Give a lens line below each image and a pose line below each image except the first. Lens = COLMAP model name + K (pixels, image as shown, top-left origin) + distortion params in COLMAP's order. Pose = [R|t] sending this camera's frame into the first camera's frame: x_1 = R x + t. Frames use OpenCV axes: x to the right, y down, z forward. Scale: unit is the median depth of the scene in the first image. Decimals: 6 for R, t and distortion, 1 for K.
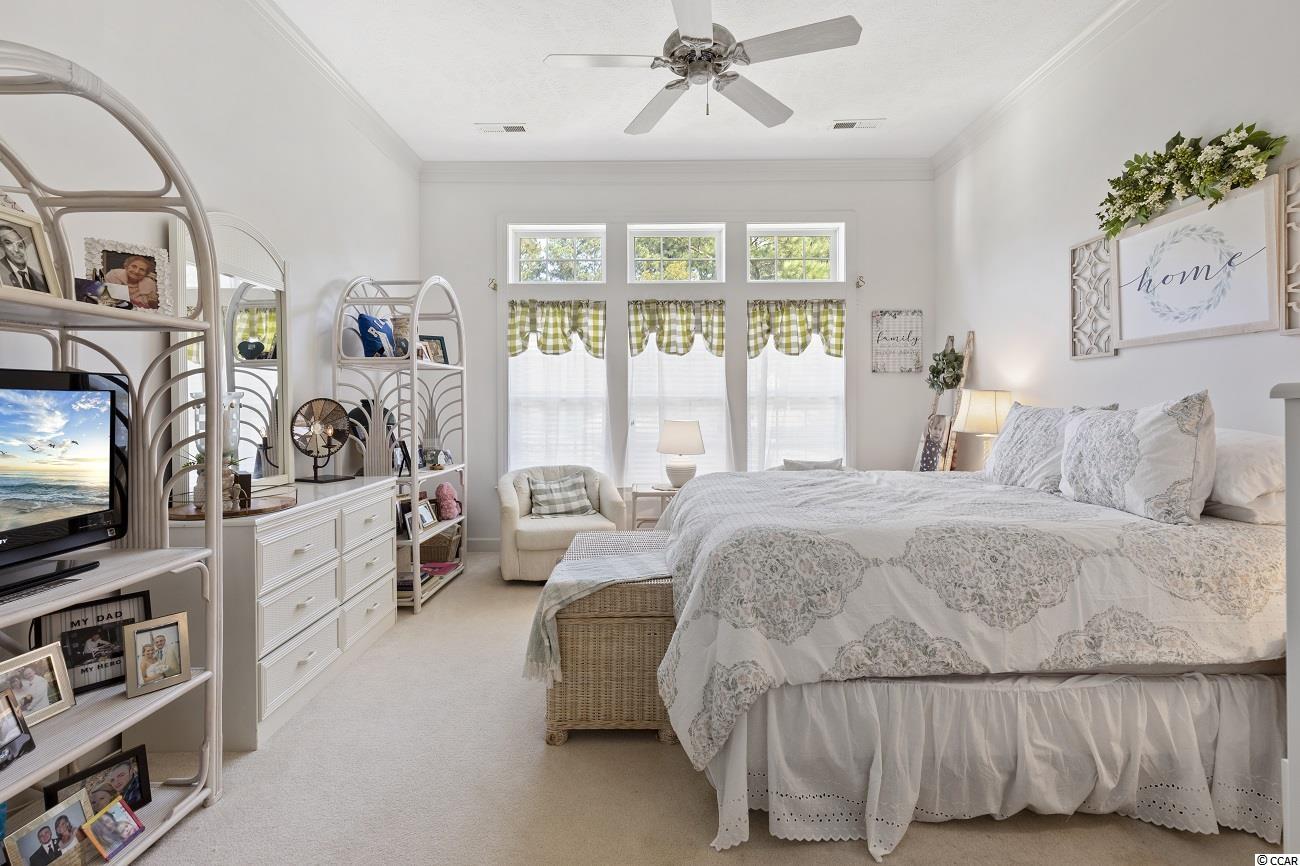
lens RADIAL K [[591.1, 0, 653.5], [0, 591.1, 417.1], [0, 0, 1]] dist [0.002888, 0.000264]
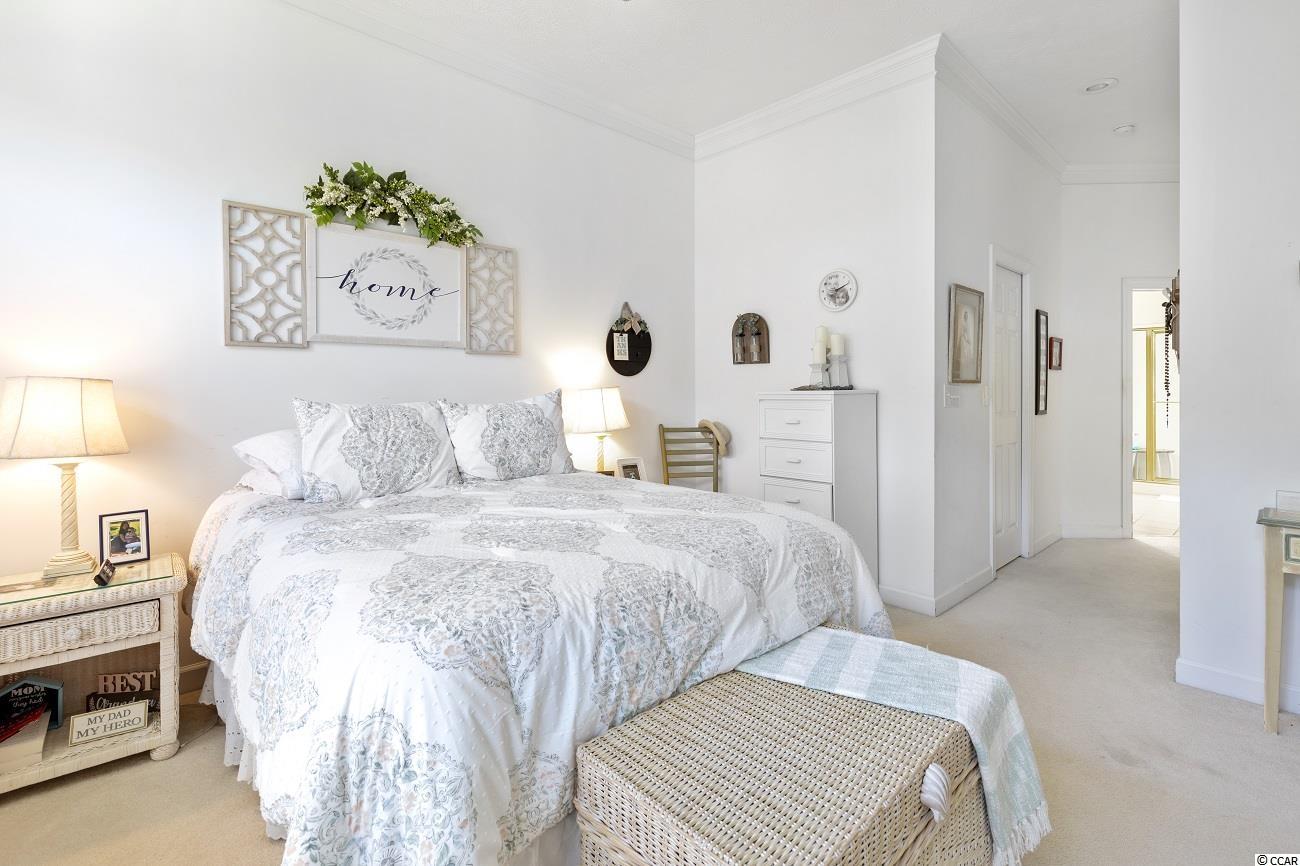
lens RADIAL K [[594.0, 0, 650.3], [0, 594.0, 403.6], [0, 0, 1]] dist [-0.000517, 0.000402]
pose [[-0.669947, -0.004999, 0.742392, -0.308539], [0.025831, 0.999215, 0.030039, -0.033928], [-0.741959, 0.039301, -0.669292, 1.349358]]
